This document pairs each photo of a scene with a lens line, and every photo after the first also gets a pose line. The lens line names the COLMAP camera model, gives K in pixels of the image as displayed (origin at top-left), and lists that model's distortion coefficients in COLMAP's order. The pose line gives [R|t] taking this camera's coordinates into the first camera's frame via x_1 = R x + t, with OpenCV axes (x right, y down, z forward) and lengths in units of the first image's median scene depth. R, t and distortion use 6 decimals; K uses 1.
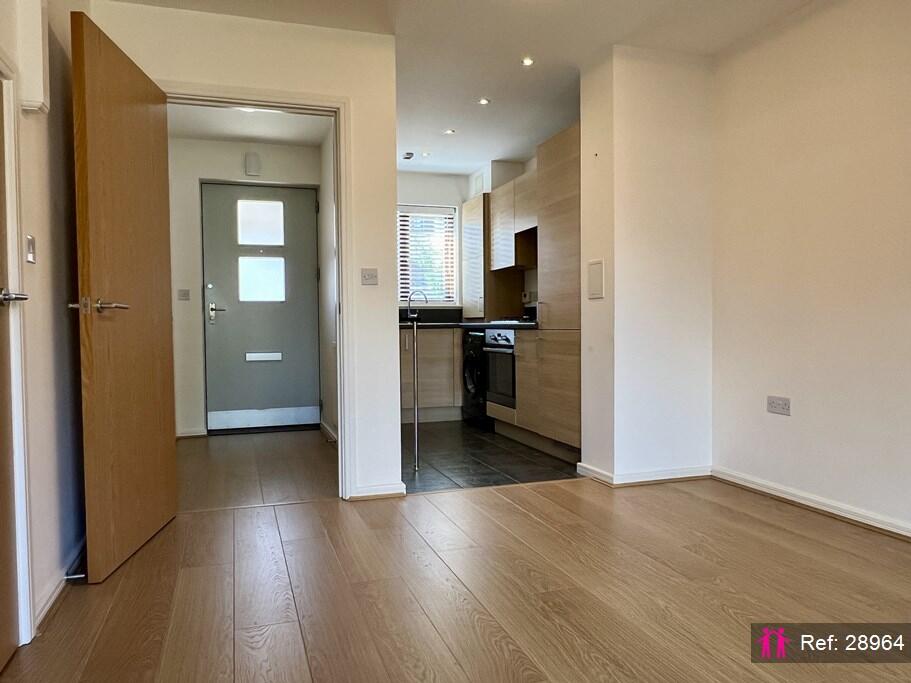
lens RADIAL K [[667.8, 0, 454.6], [0, 667.8, 341.4], [0, 0, 1]] dist [-0.000956, -0.000015]
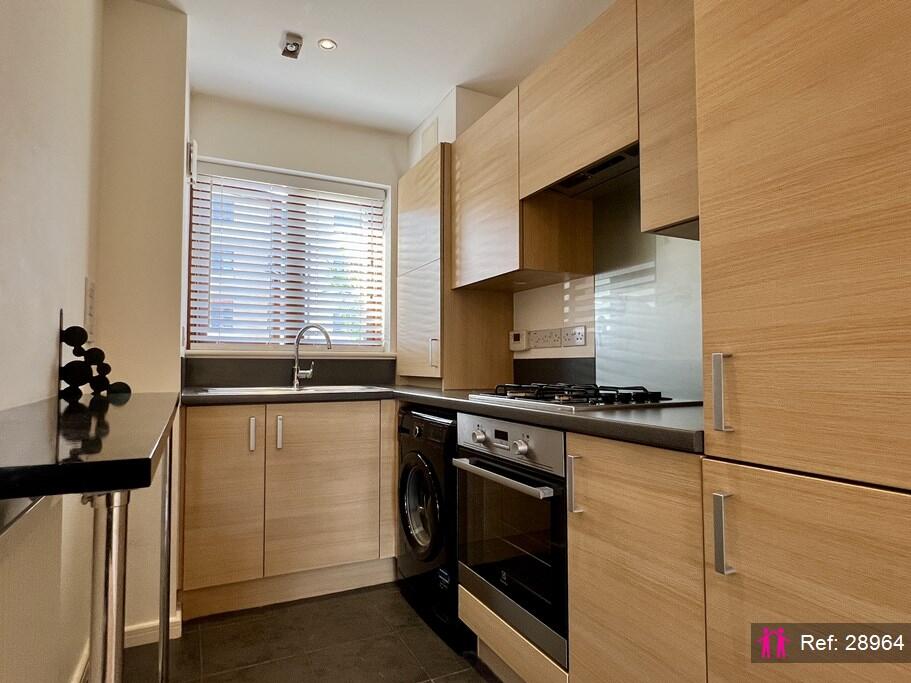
lens RADIAL K [[534.2, 0, 453.1], [0, 534.2, 343.0], [0, 0, 1]] dist [0.002980, 0.000332]
pose [[0.990695, 0.013108, 0.135465, -0.002846], [-0.003978, 0.997715, -0.067446, -0.035444], [-0.136039, 0.066280, 0.988484, 0.590848]]
